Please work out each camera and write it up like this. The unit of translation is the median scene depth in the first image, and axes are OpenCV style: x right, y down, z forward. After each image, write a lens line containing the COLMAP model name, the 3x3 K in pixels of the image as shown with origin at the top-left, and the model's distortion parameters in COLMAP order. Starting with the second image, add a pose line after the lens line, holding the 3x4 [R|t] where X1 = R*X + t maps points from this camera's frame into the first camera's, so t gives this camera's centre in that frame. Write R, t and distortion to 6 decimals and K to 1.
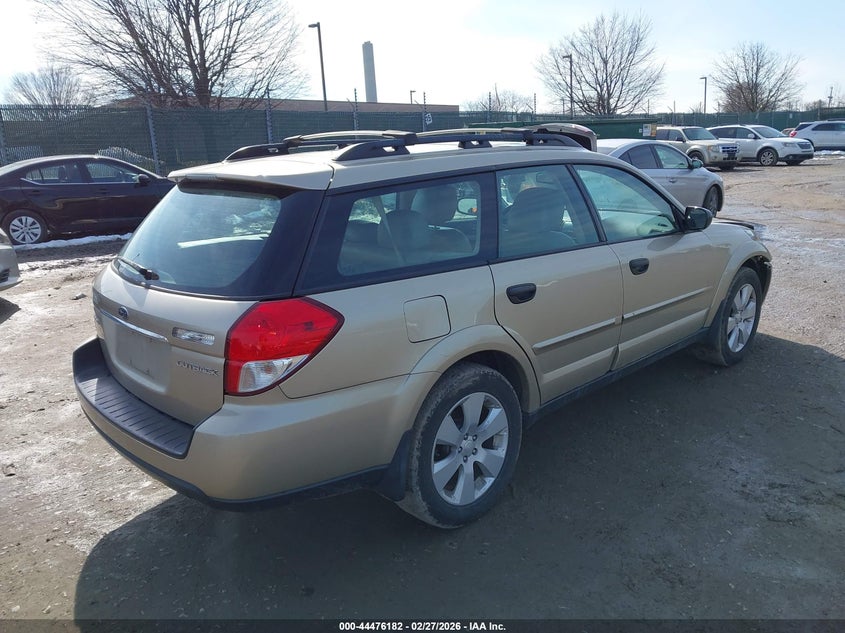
lens RADIAL K [[665.4, 0, 422.5], [0, 665.4, 316.5], [0, 0, 1]] dist [0.009226, 0.008901]
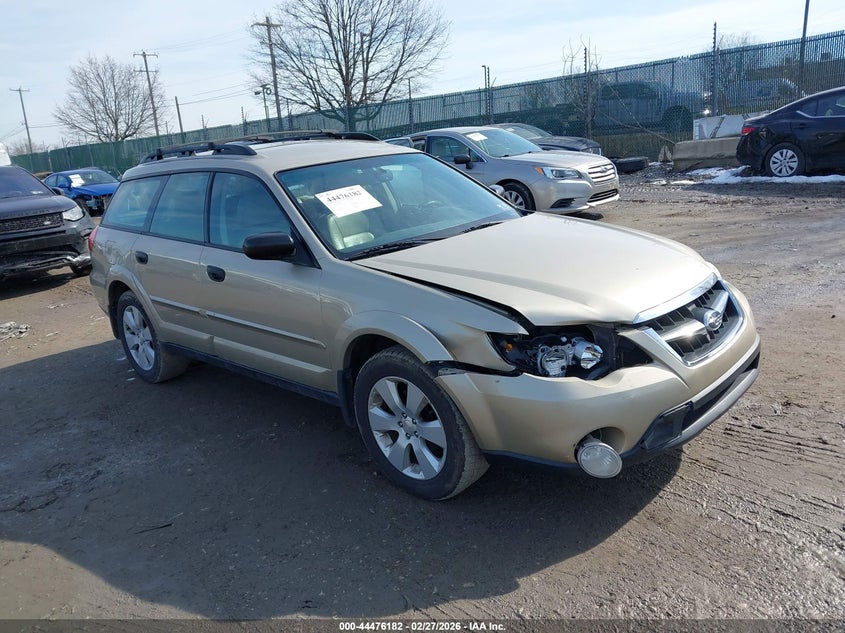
lens RADIAL K [[665.4, 0, 422.5], [0, 665.4, 316.5], [0, 0, 1]] dist [0.009226, 0.008901]
pose [[0.067581, 0.308882, -0.948696, 1.733870], [-0.163426, 0.941454, 0.294883, -0.485464], [0.984238, 0.135113, 0.114104, 1.480027]]
